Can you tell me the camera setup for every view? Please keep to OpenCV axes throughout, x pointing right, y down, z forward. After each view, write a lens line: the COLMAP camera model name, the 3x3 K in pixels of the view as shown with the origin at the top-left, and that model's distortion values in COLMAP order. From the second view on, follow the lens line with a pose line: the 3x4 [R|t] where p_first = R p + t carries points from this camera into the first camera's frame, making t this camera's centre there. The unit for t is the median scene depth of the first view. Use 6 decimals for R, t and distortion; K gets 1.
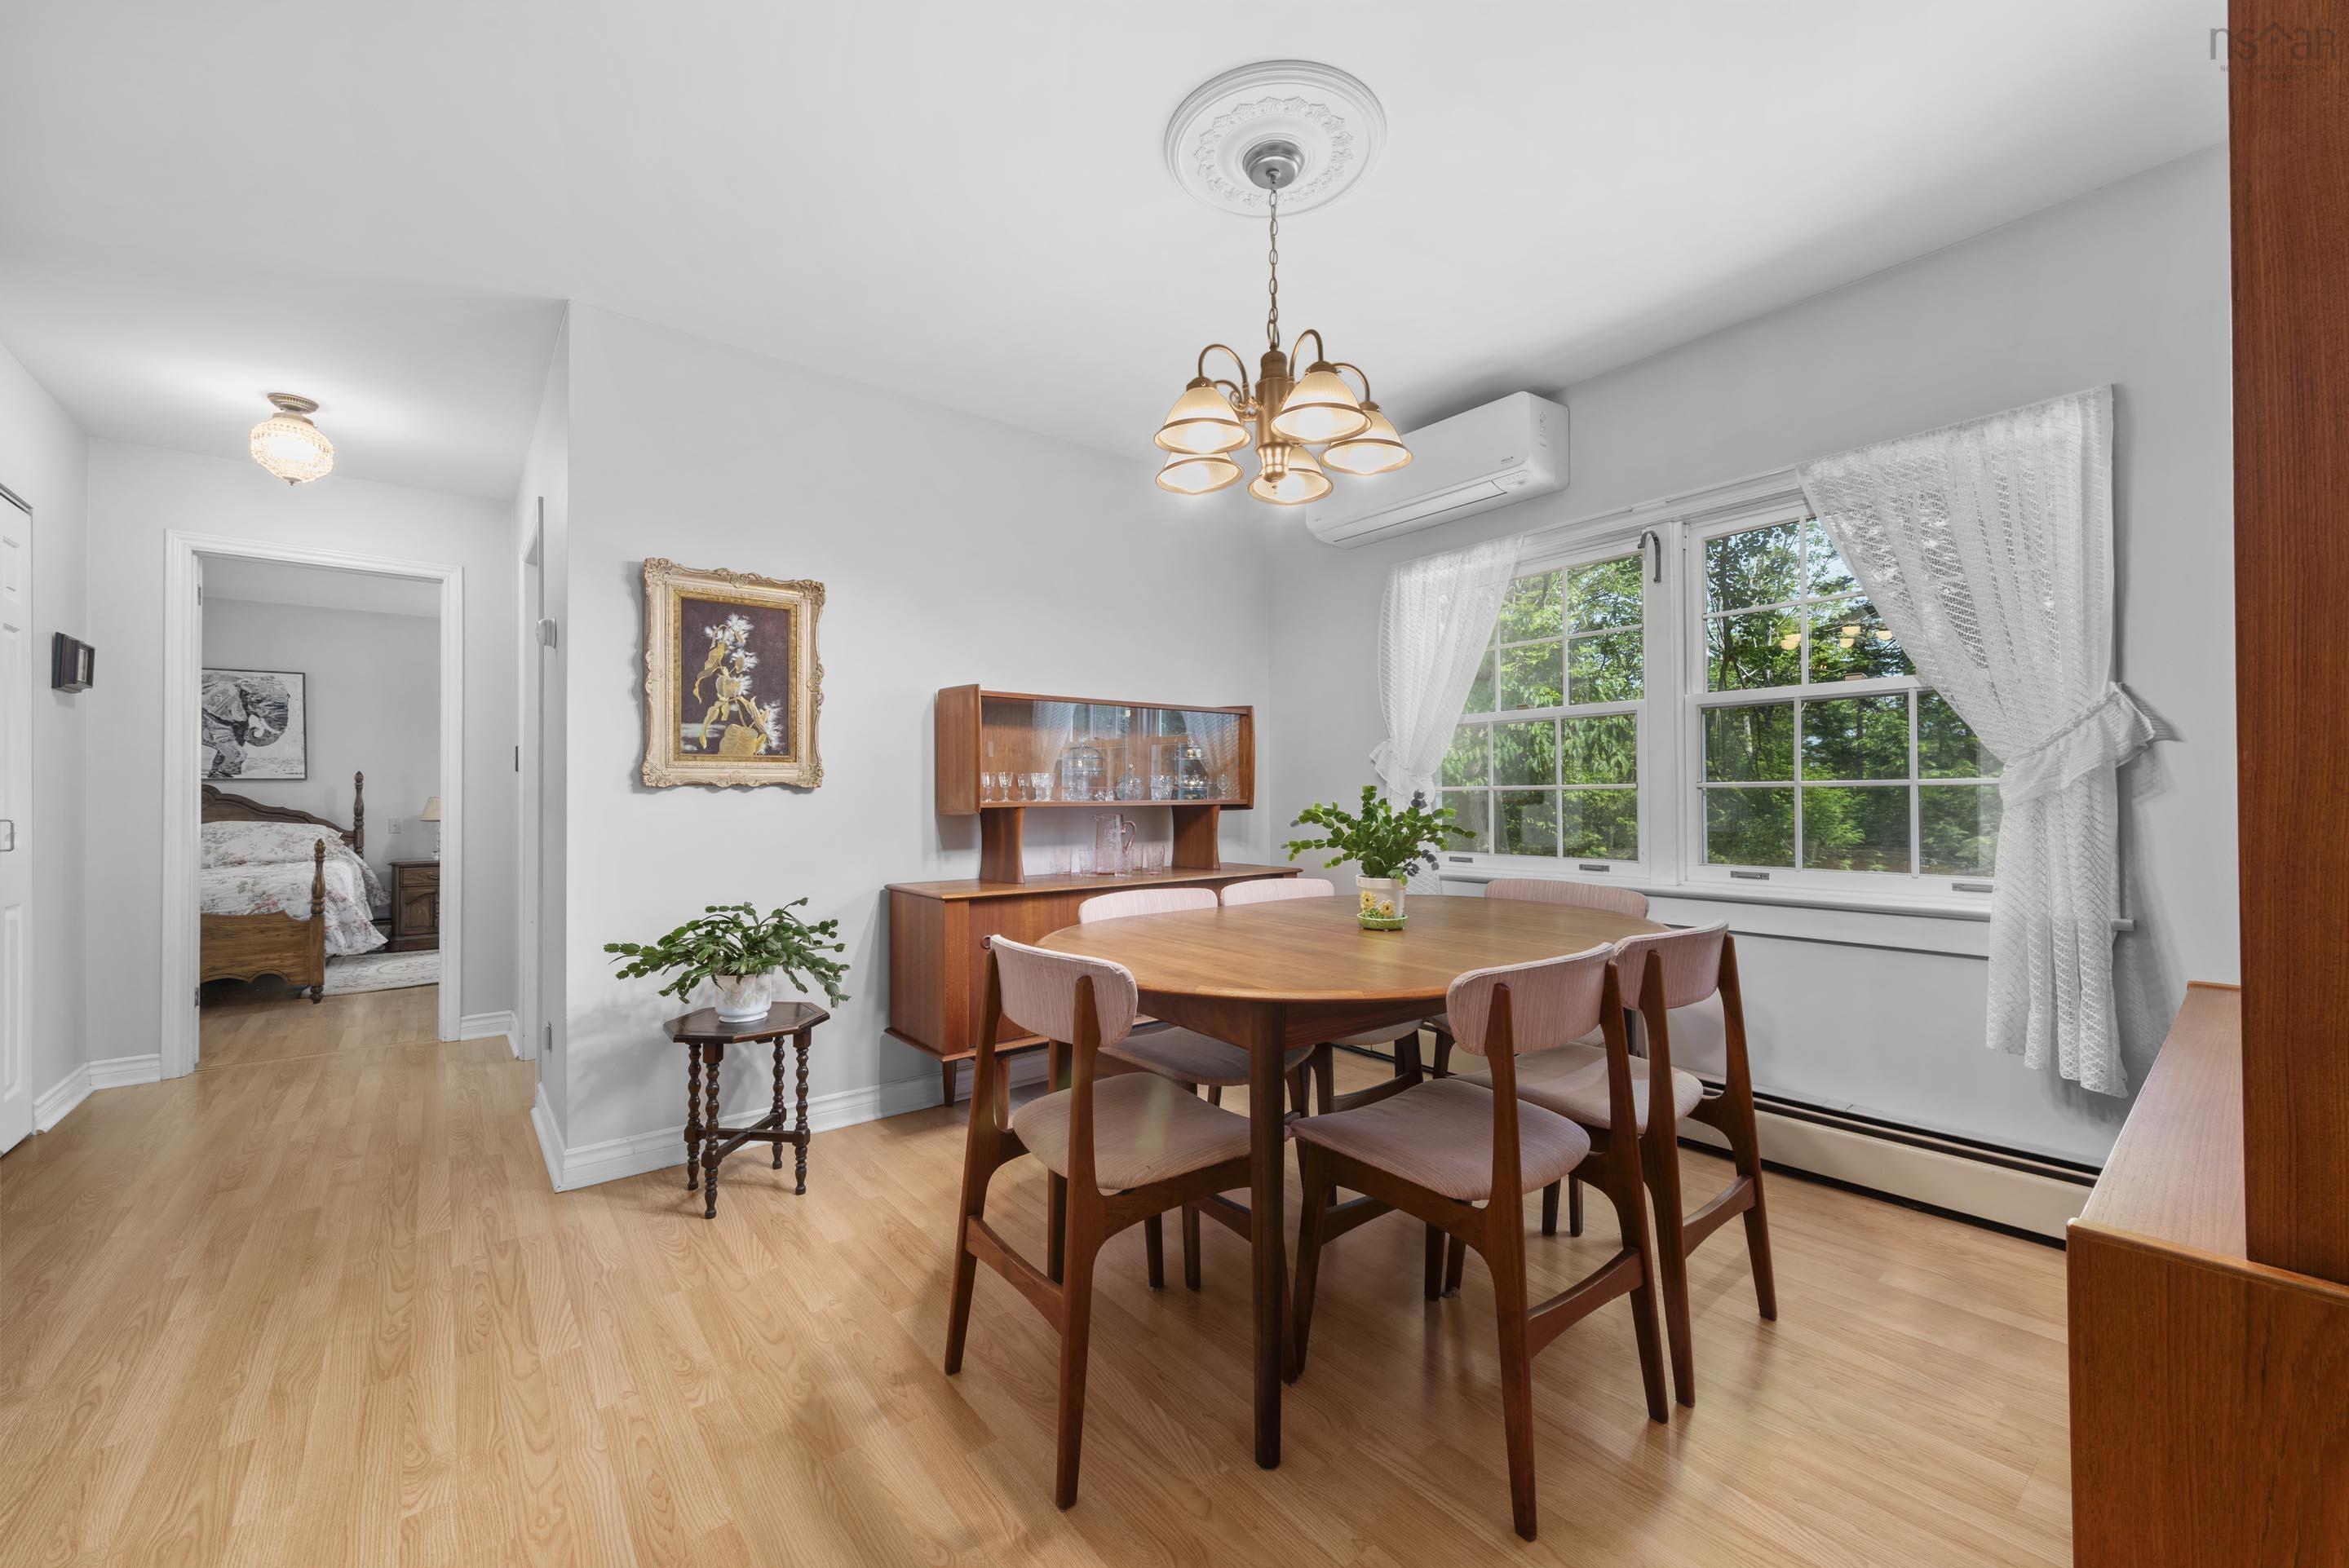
lens RADIAL K [[924.8, 0, 1183.5], [0, 924.8, 792.2], [0, 0, 1]] dist [0.010115, -0.002095]
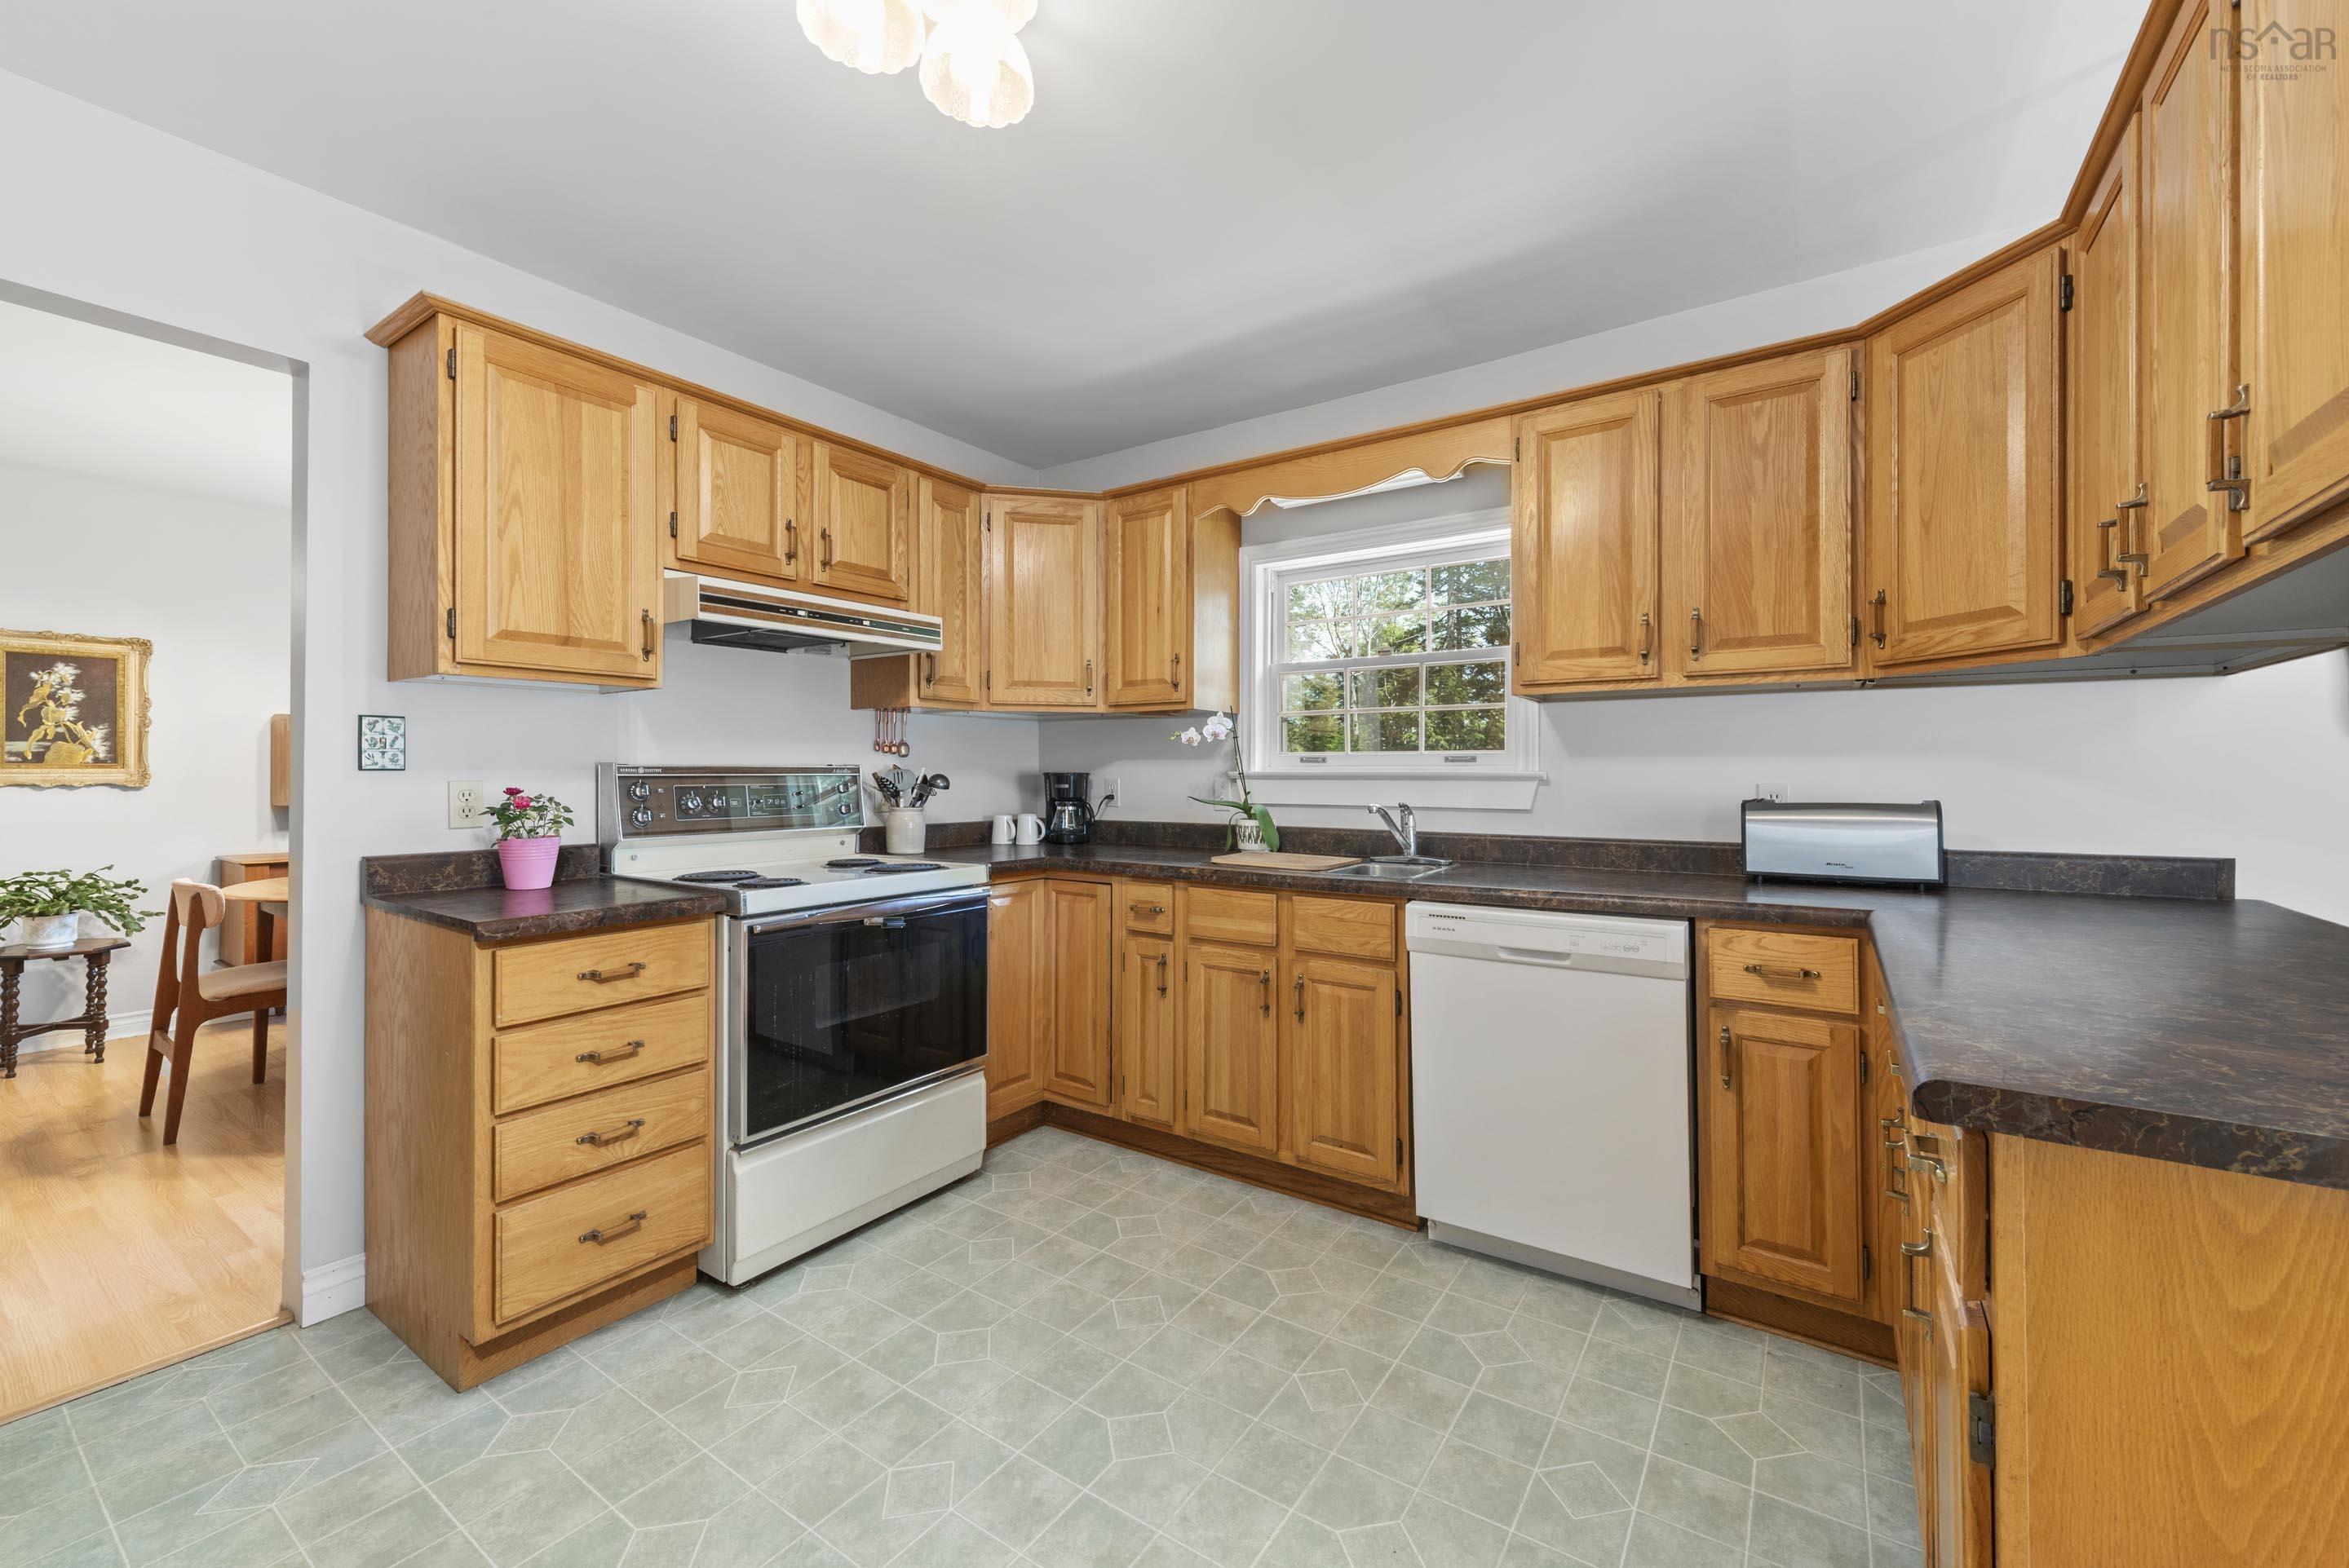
lens RADIAL K [[924.8, 0, 1177.2], [0, 924.8, 772.3], [0, 0, 1]] dist [0.010115, -0.002095]
pose [[0.955753, 0.008135, 0.294059, 0.702538], [-0.009863, 0.999942, 0.004393, -0.050196], [-0.294006, -0.007099, 0.955777, -0.828697]]
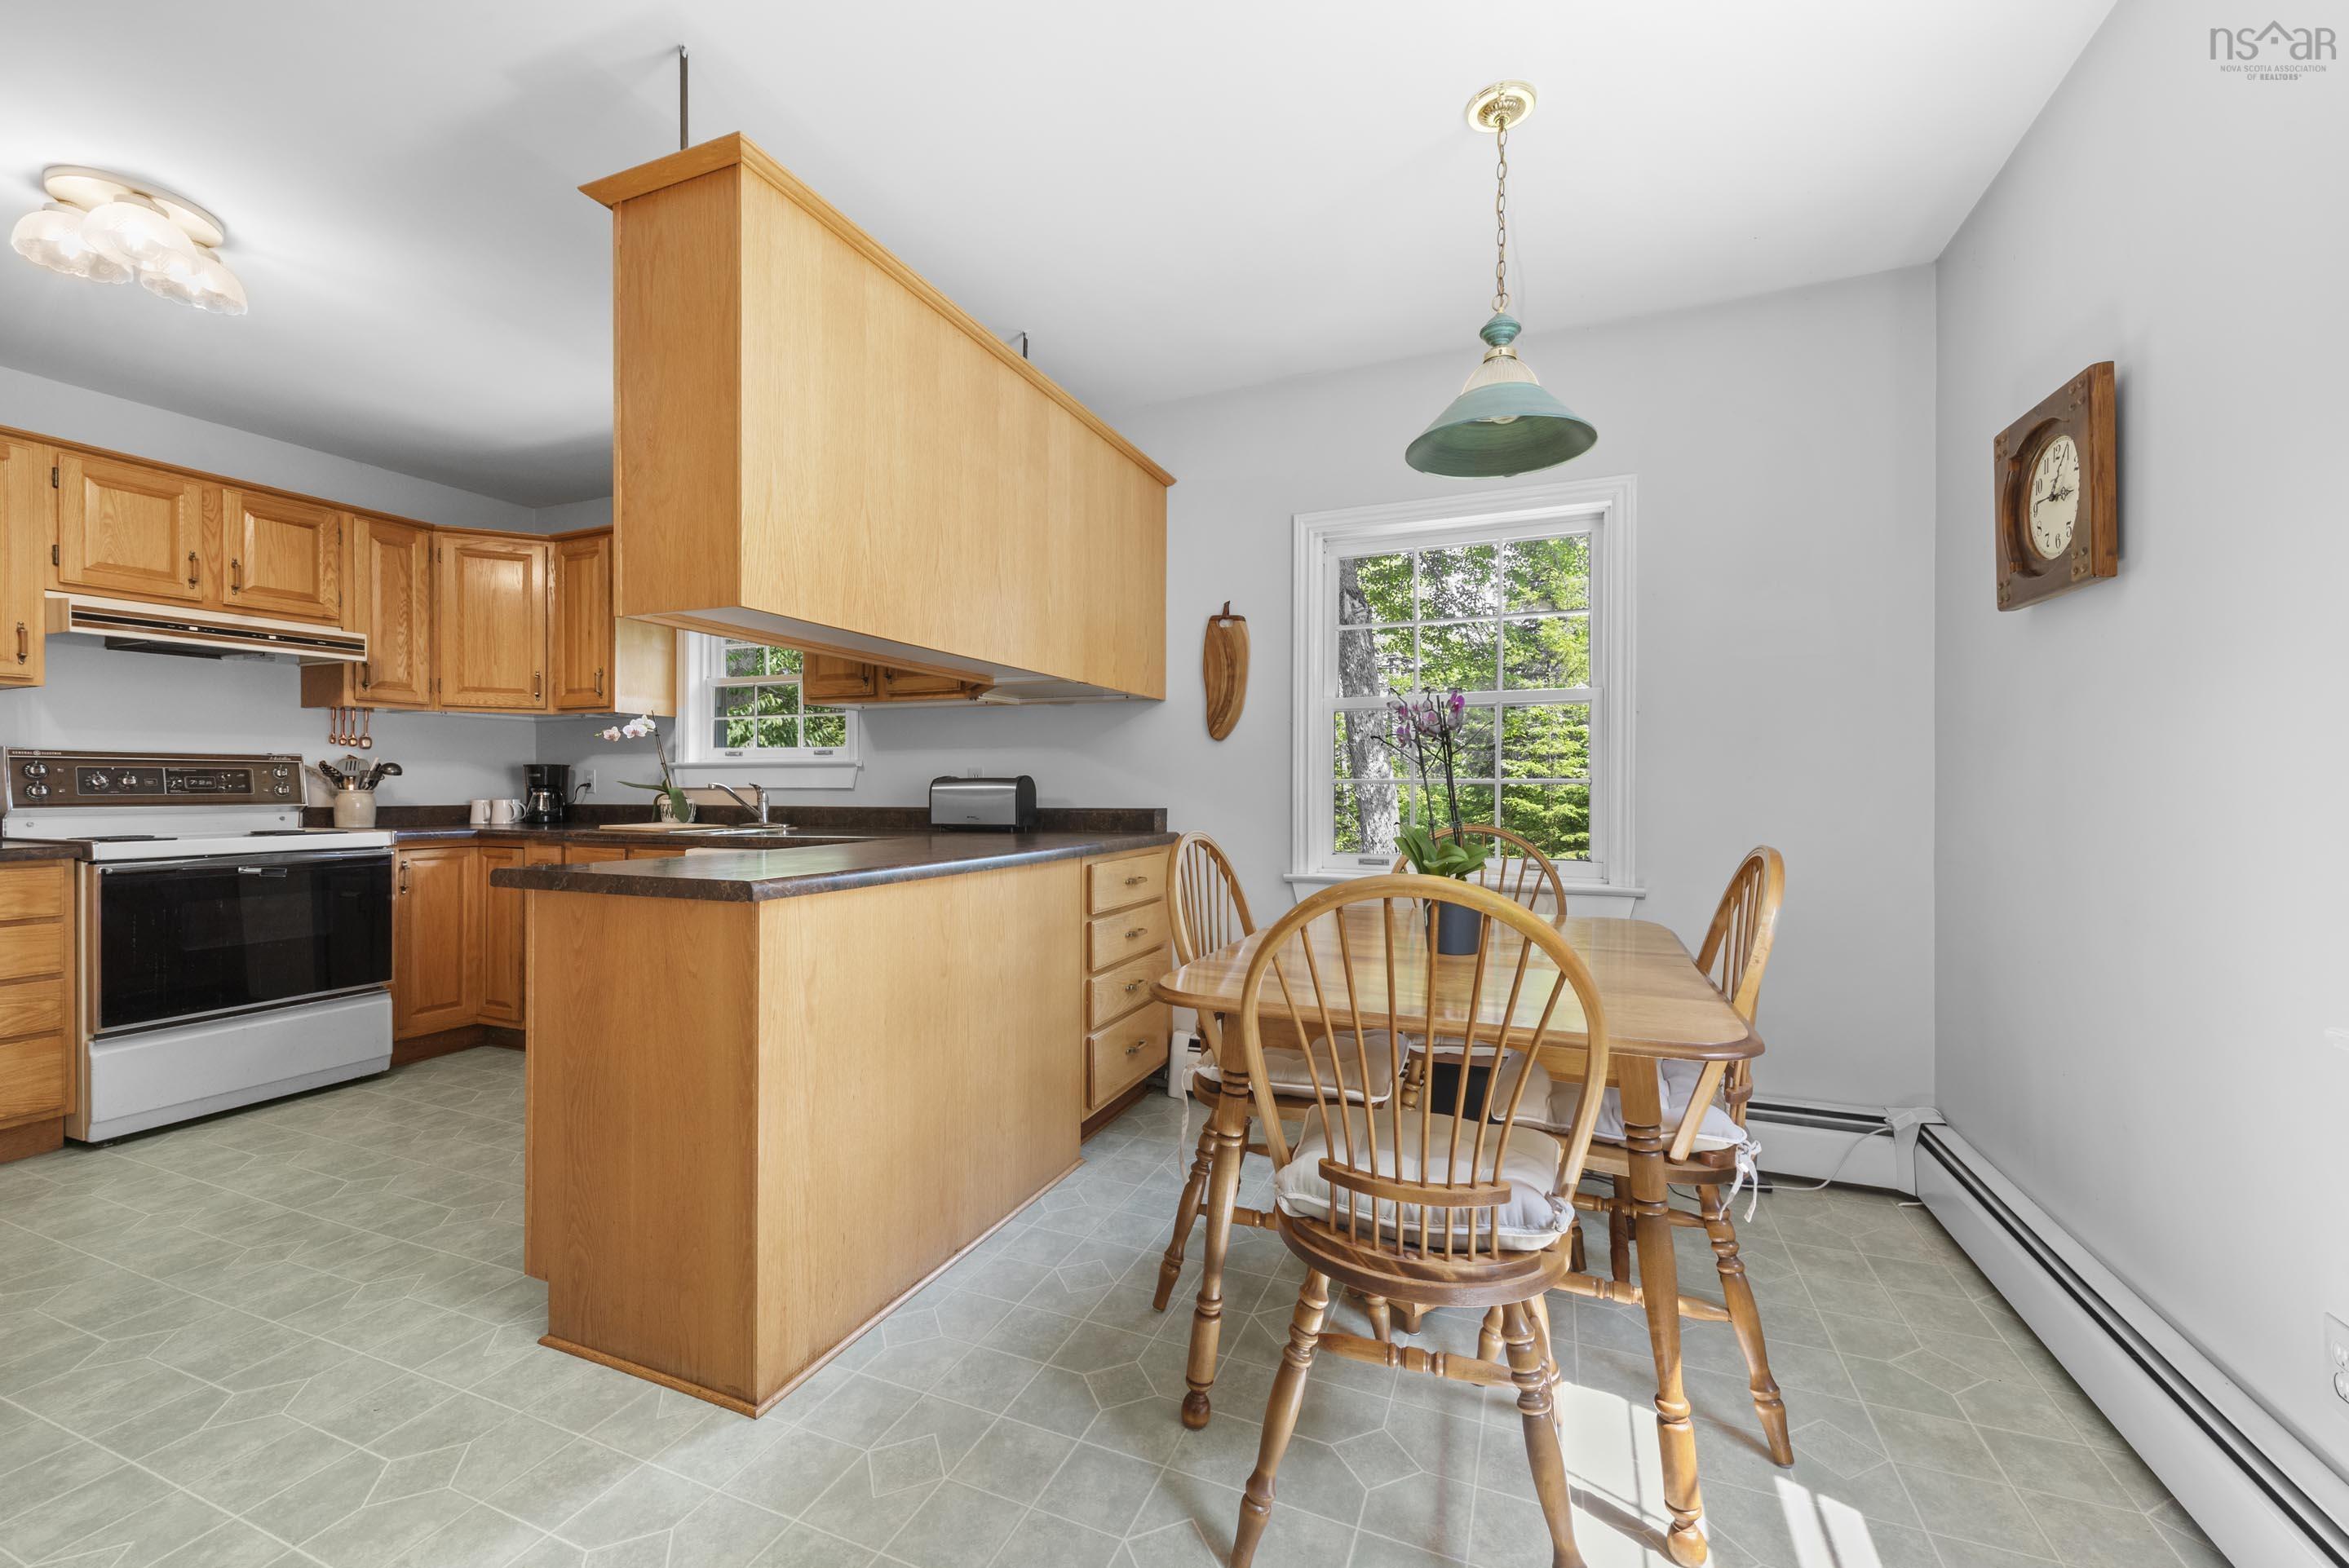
lens RADIAL K [[924.8, 0, 1179.2], [0, 924.8, 791.4], [0, 0, 1]] dist [0.010115, -0.002095]
pose [[0.874552, 0.004768, 0.484908, 1.791170], [-0.010381, 0.999907, 0.008891, 0.024700], [-0.484821, -0.012810, 0.874520, -2.433507]]
